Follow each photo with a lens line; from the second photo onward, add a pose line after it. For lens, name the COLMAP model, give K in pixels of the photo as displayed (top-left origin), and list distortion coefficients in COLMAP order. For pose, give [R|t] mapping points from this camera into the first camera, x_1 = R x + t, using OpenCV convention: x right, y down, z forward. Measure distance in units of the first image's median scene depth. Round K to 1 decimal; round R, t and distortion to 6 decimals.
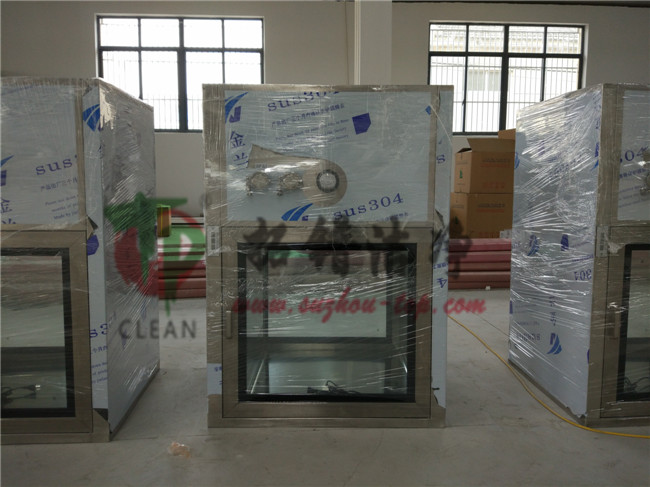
lens RADIAL K [[541.3, 0, 338.0], [0, 541.3, 238.2], [0, 0, 1]] dist [0.095459, -0.178234]
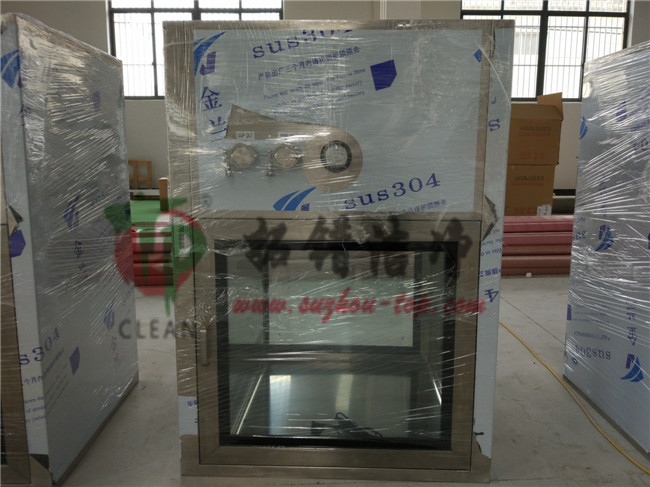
lens RADIAL K [[541.3, 0, 338.0], [0, 541.3, 238.2], [0, 0, 1]] dist [0.095459, -0.178234]
pose [[0.998980, 0.007905, -0.044455, 0.016100], [-0.005448, 0.998465, 0.055121, -0.033907], [0.044822, -0.054822, 0.997490, 0.252500]]
